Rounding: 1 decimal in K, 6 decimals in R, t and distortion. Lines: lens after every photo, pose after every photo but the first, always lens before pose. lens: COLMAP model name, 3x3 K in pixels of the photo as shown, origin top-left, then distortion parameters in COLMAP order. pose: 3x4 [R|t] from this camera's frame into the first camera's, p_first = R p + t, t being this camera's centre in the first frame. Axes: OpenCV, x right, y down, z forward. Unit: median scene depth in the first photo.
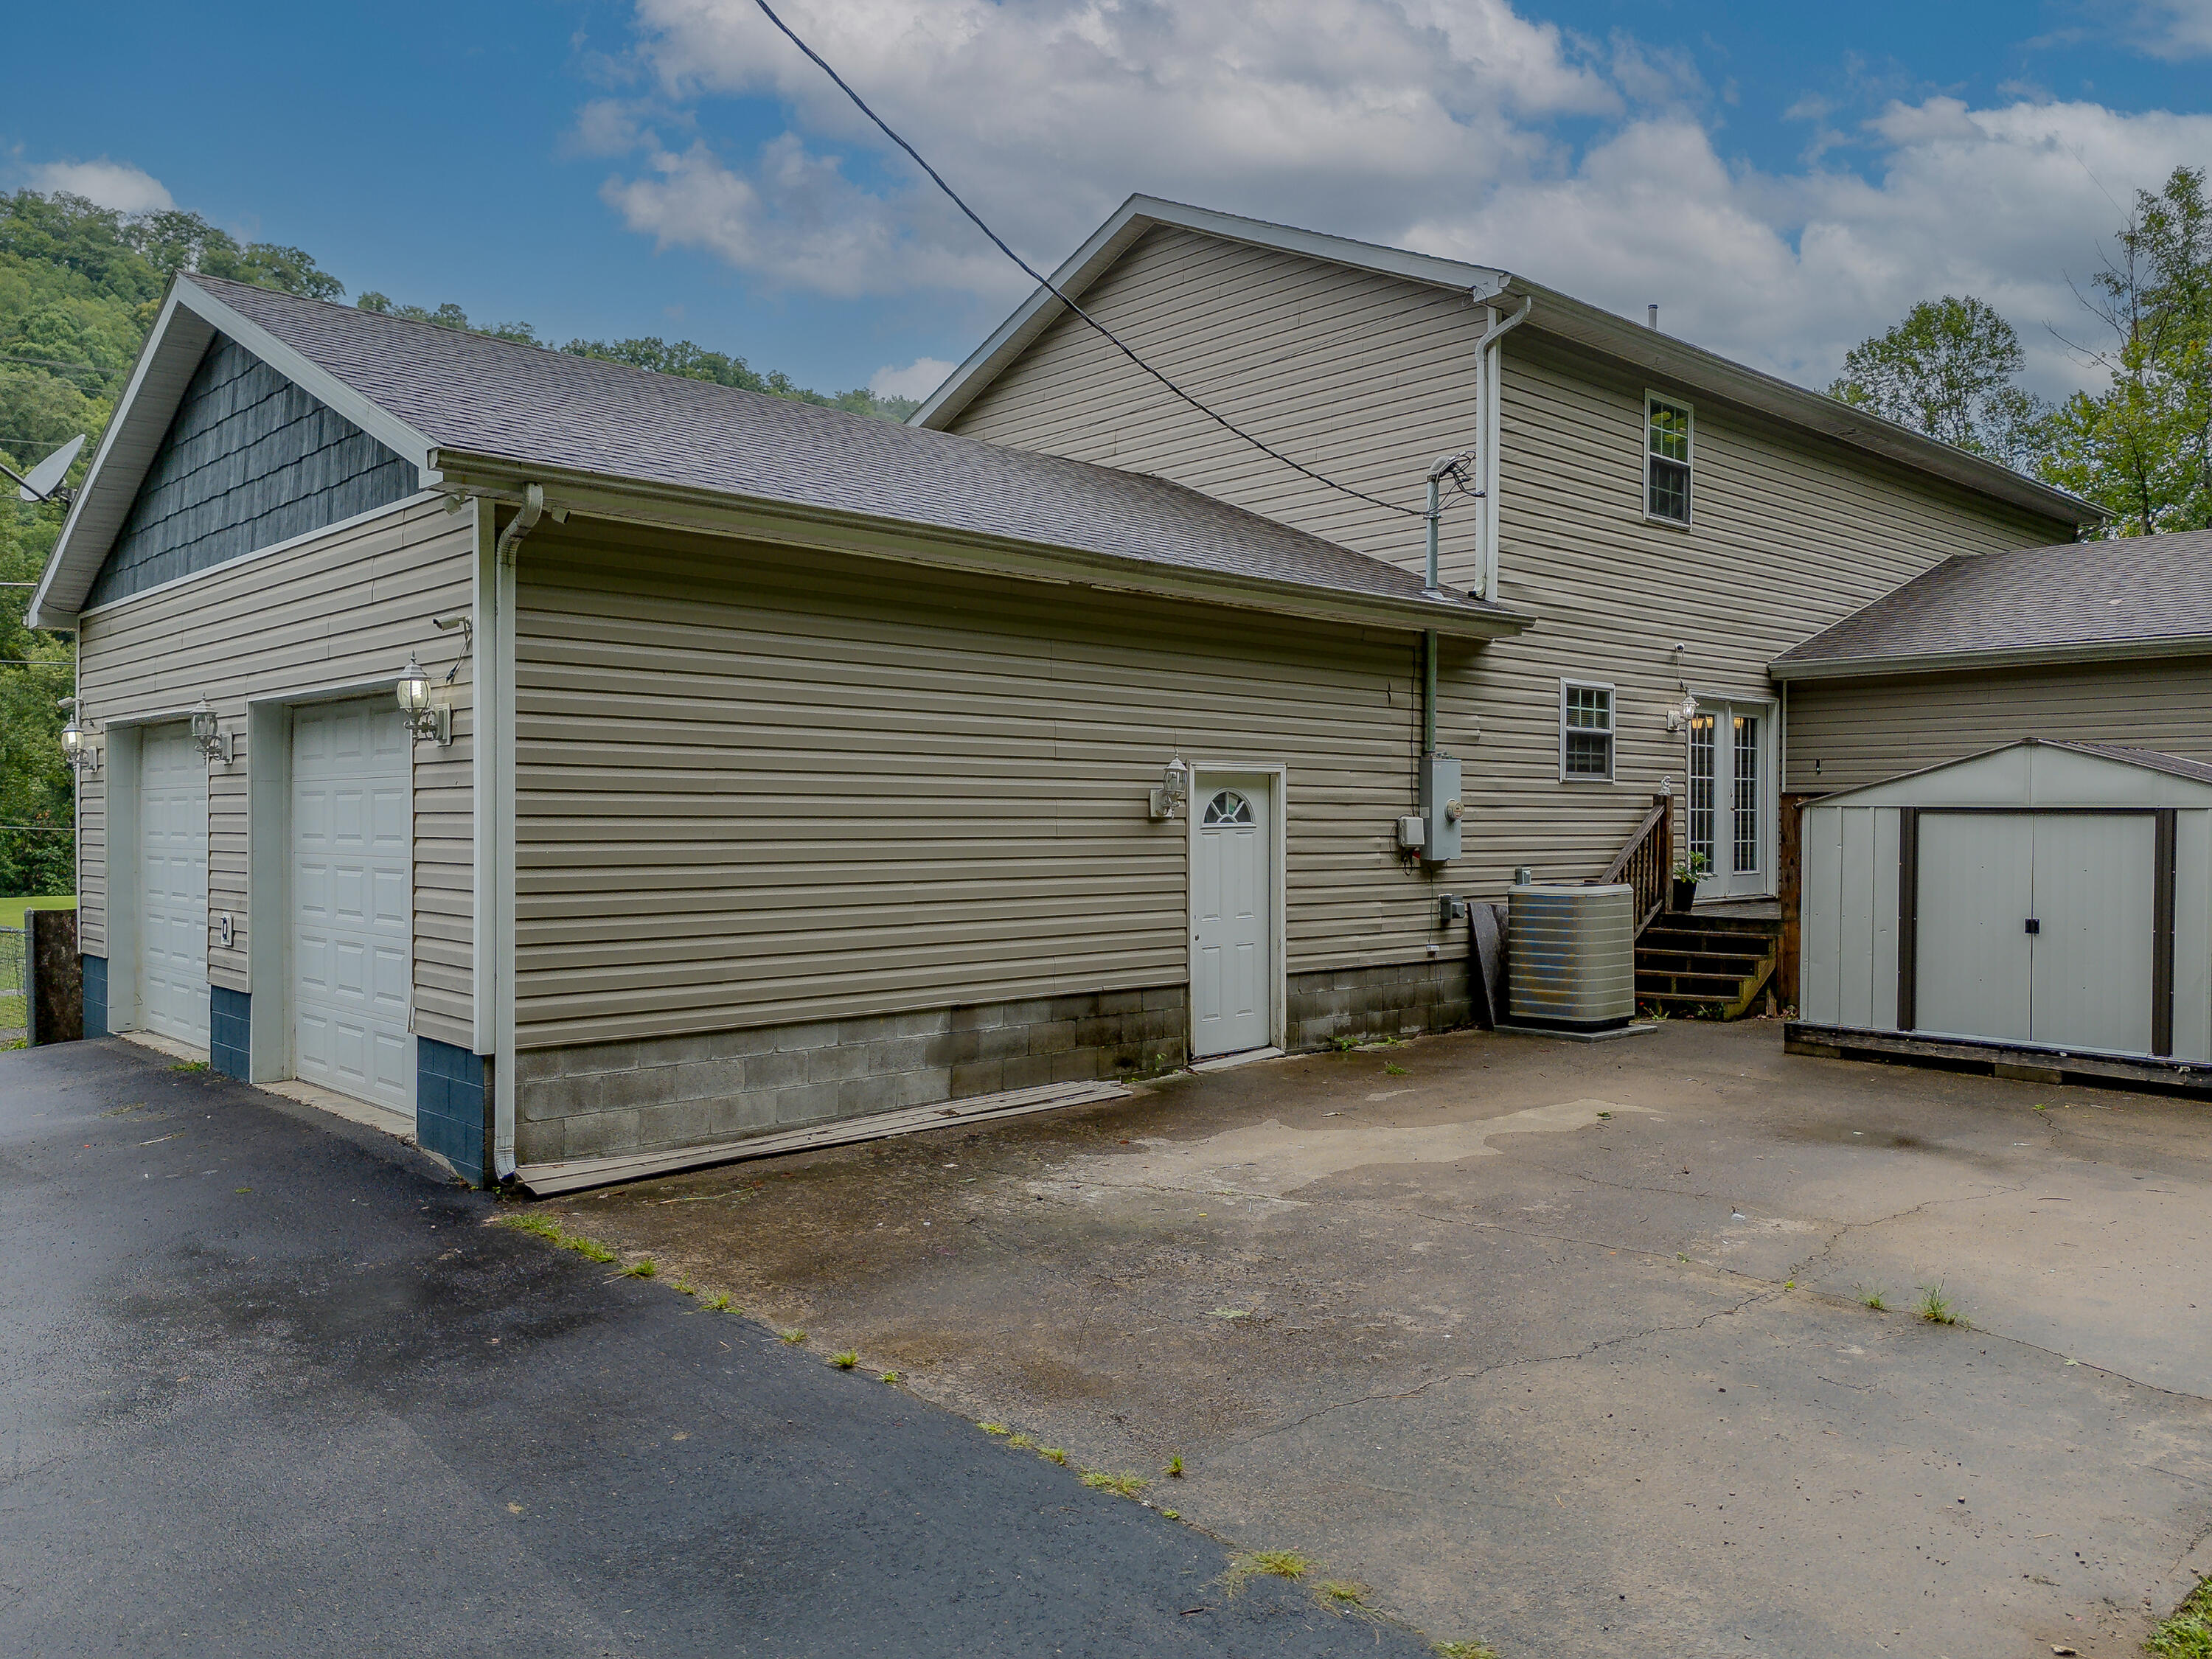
lens RADIAL K [[1627.8, 0, 1112.6], [0, 1627.8, 833.4], [0, 0, 1]] dist [0.094173, -0.107821]
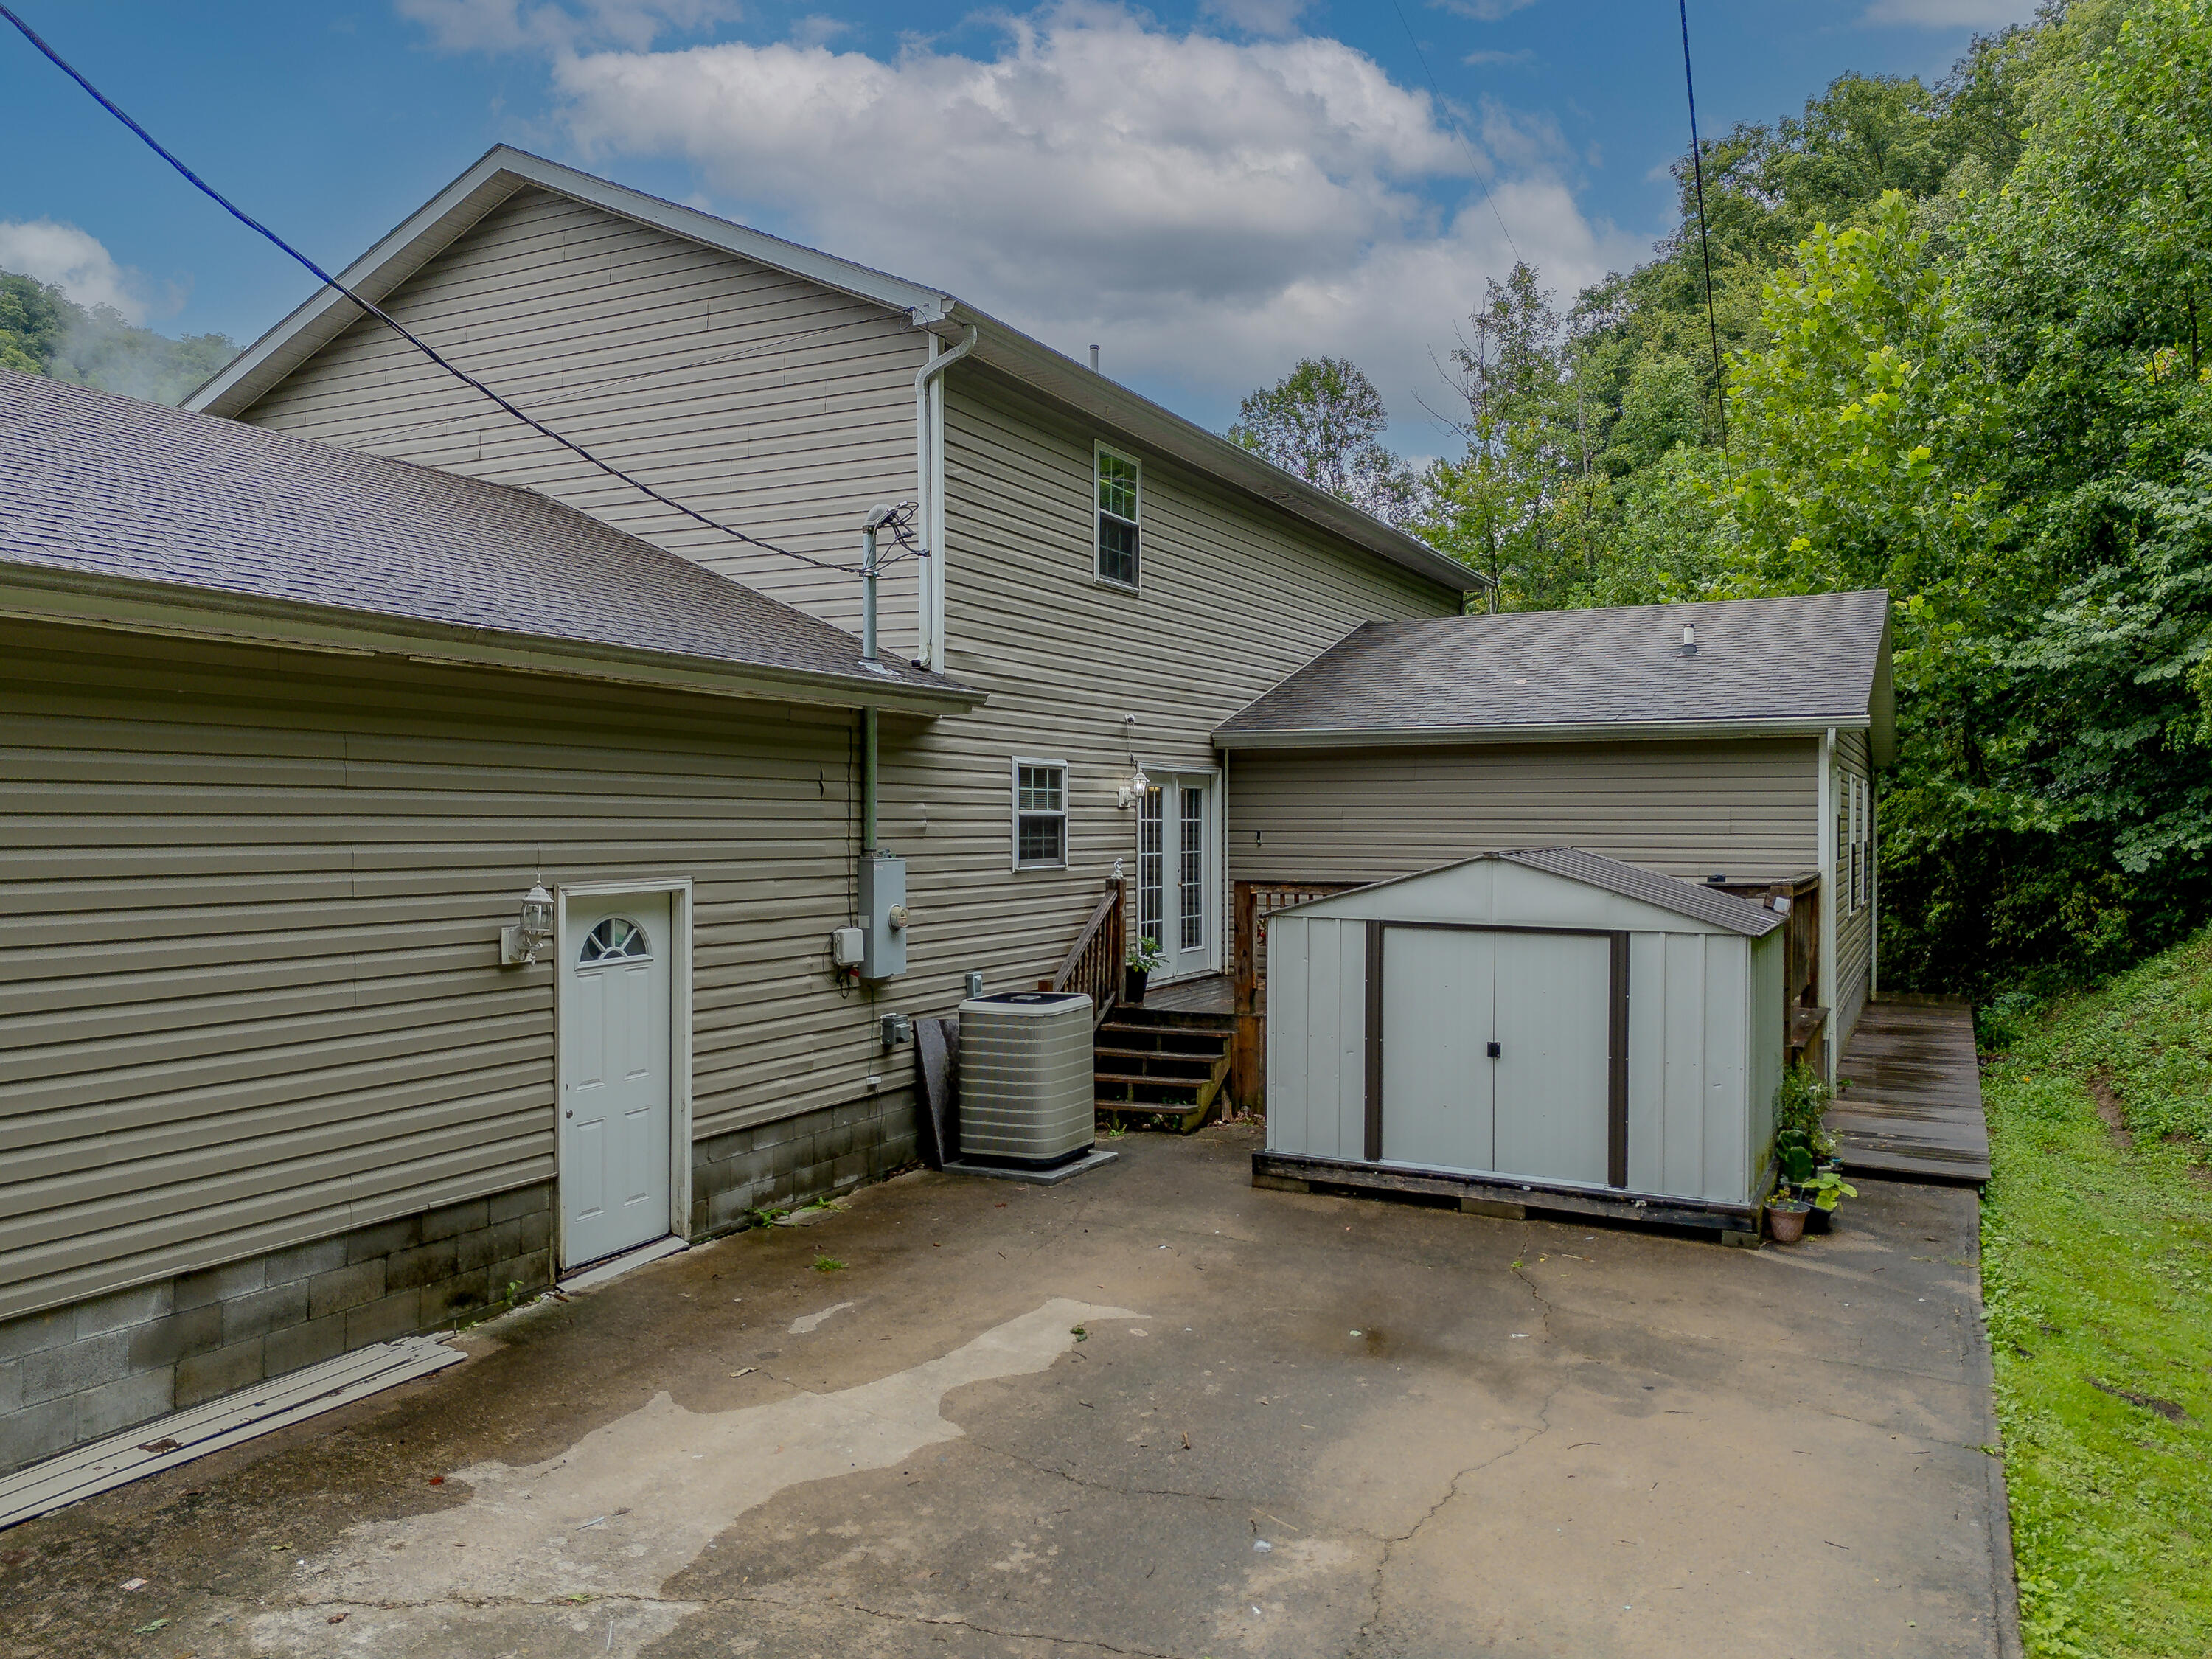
lens RADIAL K [[1623.2, 0, 1106.0], [0, 1623.2, 829.5], [0, 0, 1]] dist [0.086420, -0.080569]
pose [[0.942842, -0.003370, 0.333224, 0.031271], [0.003973, 0.999991, -0.001128, -0.064704], [-0.333218, 0.002387, 0.942847, 0.177212]]
